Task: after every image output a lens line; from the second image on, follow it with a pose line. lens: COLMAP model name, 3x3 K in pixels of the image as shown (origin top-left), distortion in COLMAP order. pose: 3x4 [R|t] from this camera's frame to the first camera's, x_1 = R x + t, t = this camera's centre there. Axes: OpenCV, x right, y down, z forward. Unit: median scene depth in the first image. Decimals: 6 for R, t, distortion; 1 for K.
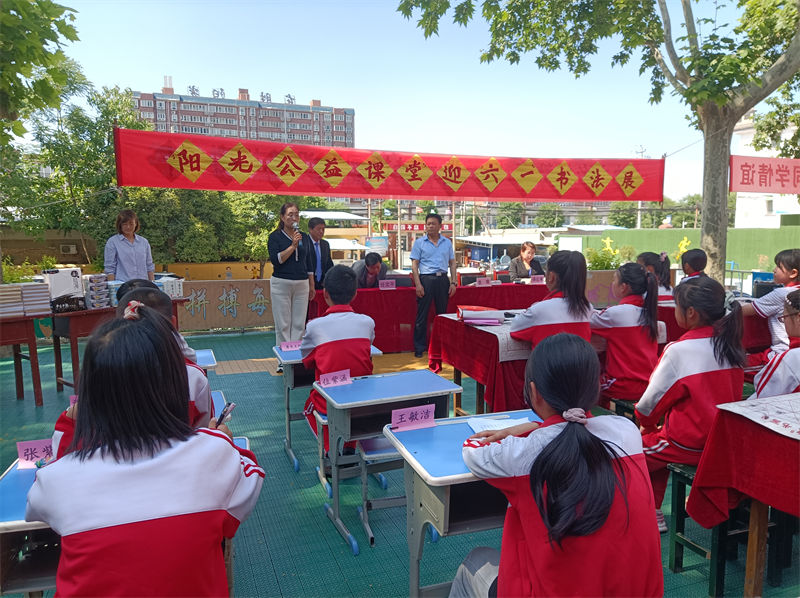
lens RADIAL K [[591.5, 0, 400.0], [0, 591.5, 299.0], [0, 0, 1]] dist [0.114788, -0.164418]
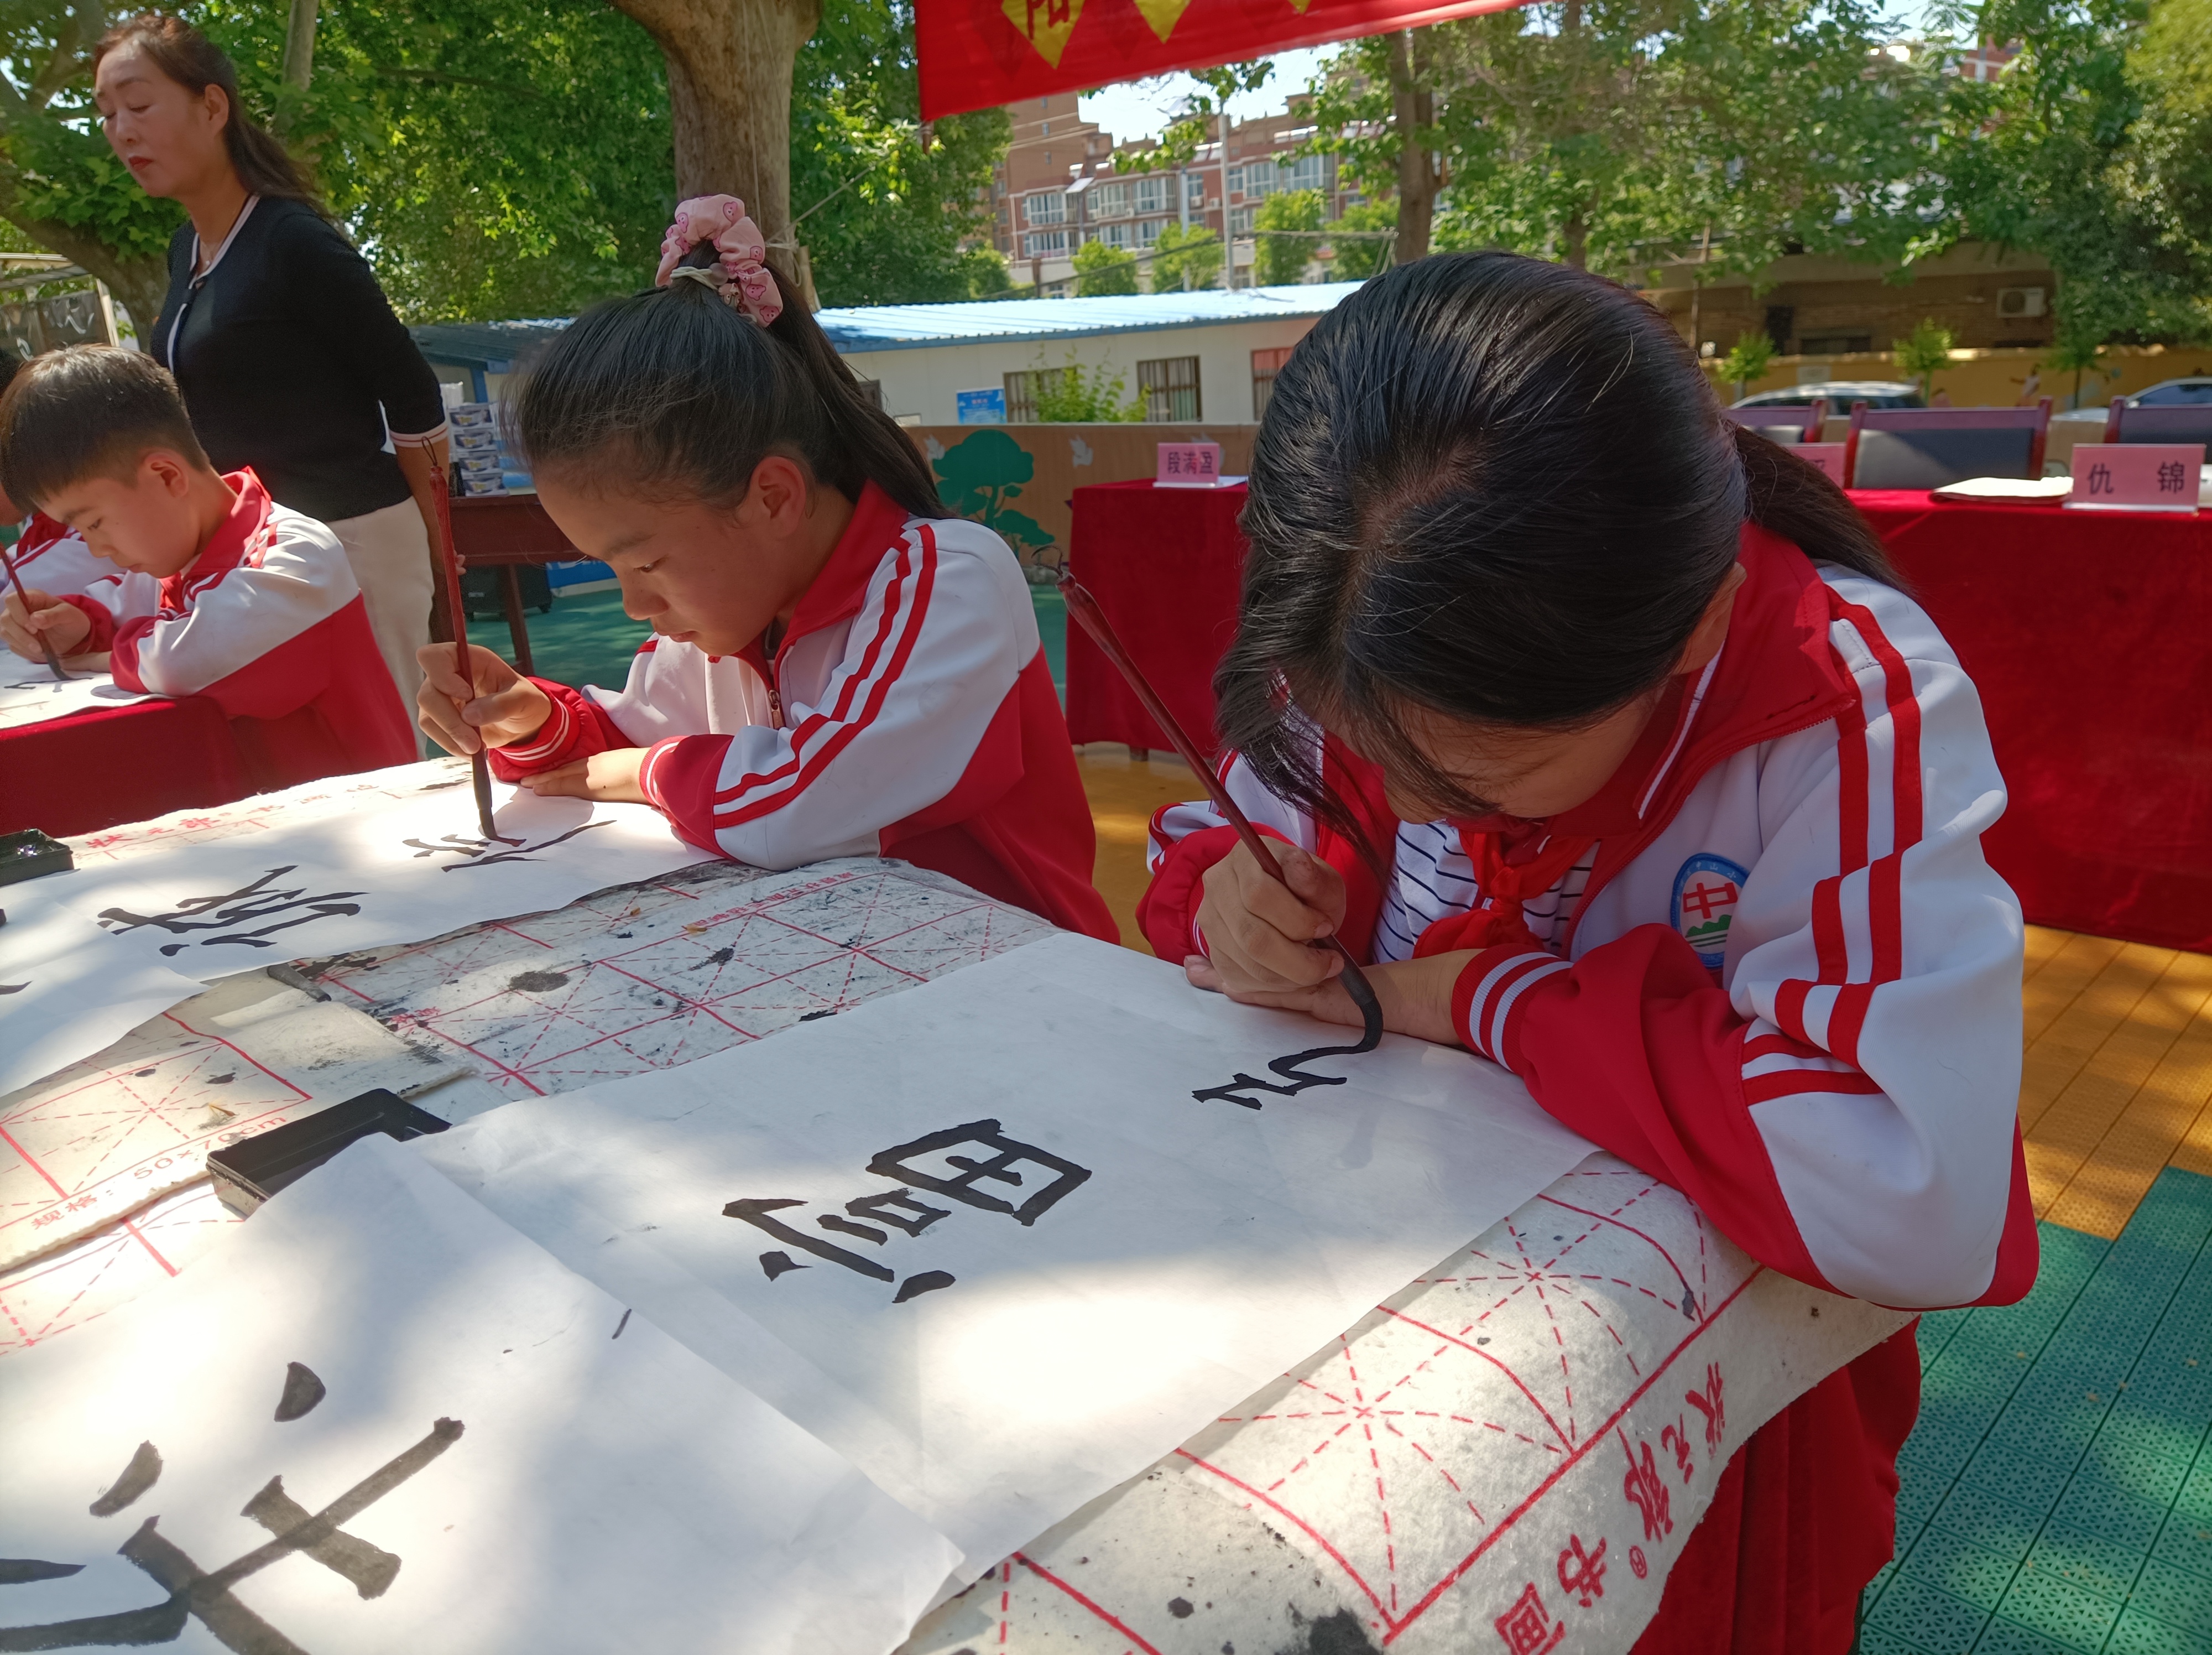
lens RADIAL K [[1635.6, 0, 1106.0], [0, 1635.6, 827.5], [0, 0, 1]] dist [0.114788, -0.164418]
pose [[0.434070, 0.237962, -0.868883, 0.358990], [-0.040470, 0.968660, 0.245071, -0.026998], [0.899970, -0.071215, 0.430096, 0.499489]]
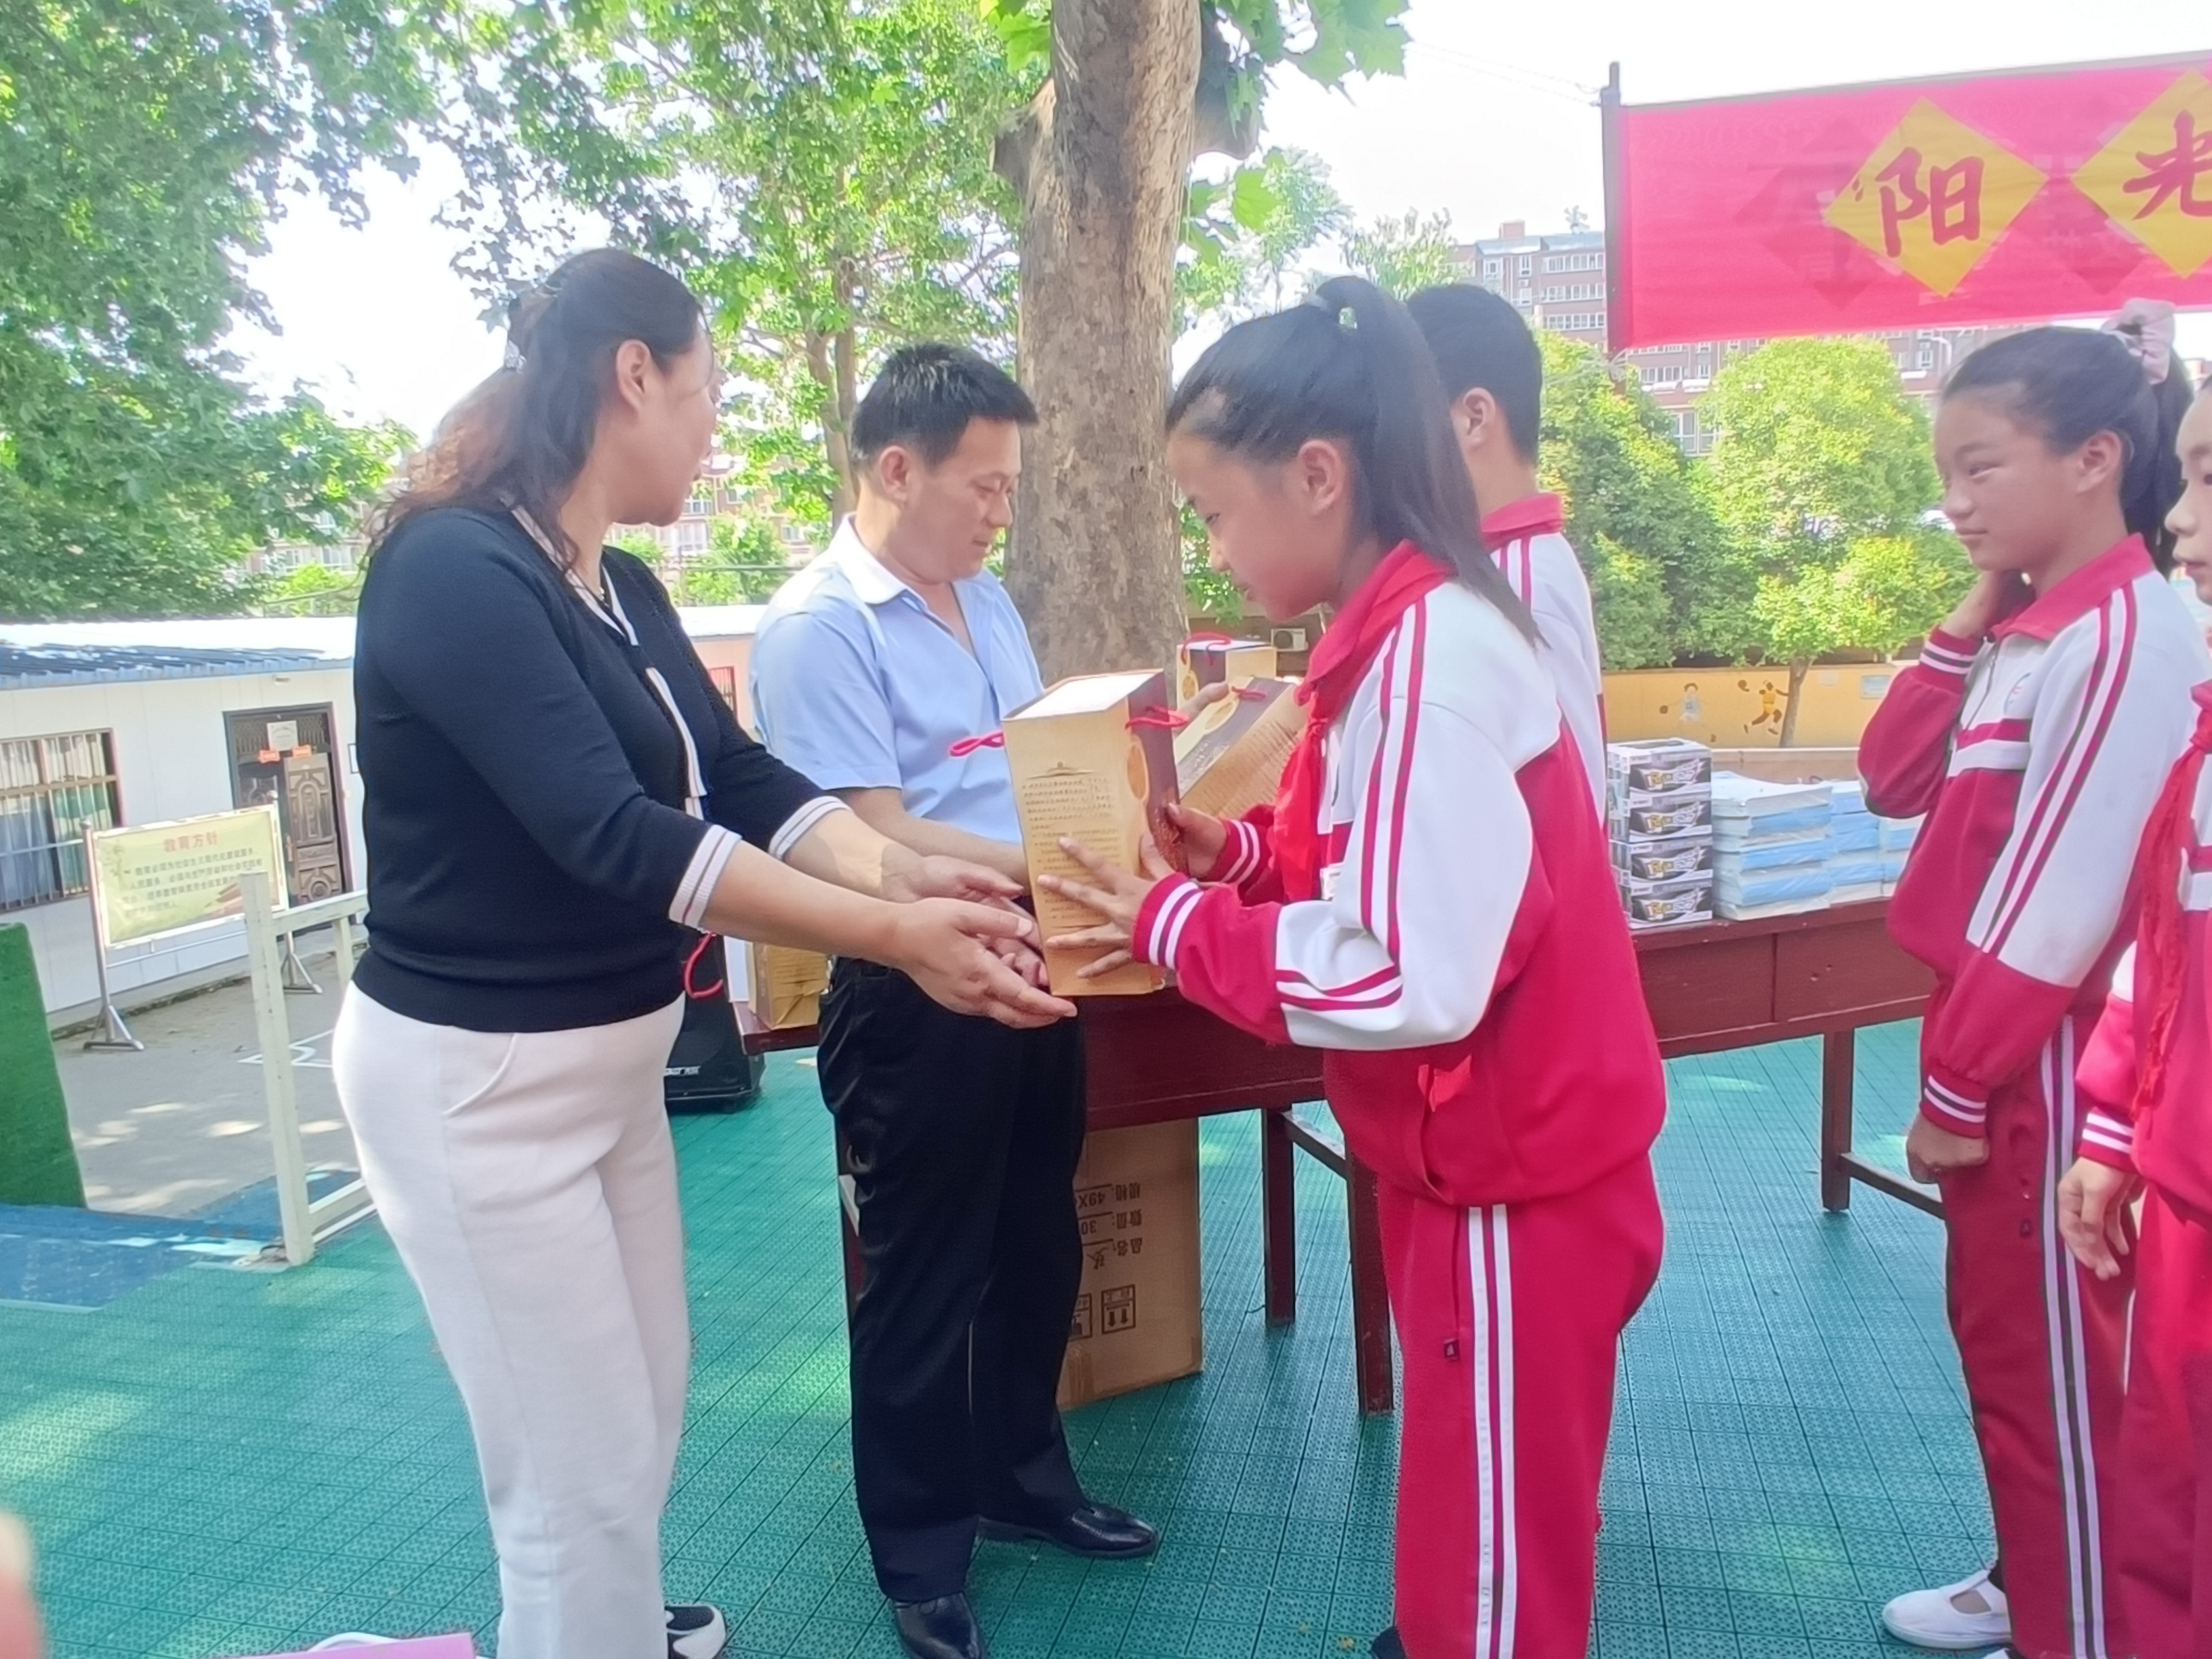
lens RADIAL K [[1577.0, 0, 1106.0], [0, 1577.0, 829.5], [0, 0, 1]] dist [-0.058540, 0.041671]
pose [[0.822902, 0.048269, -0.566129, -0.207470], [-0.026183, 0.998548, 0.047079, -0.014936], [0.567579, -0.023918, 0.822971, 0.280258]]
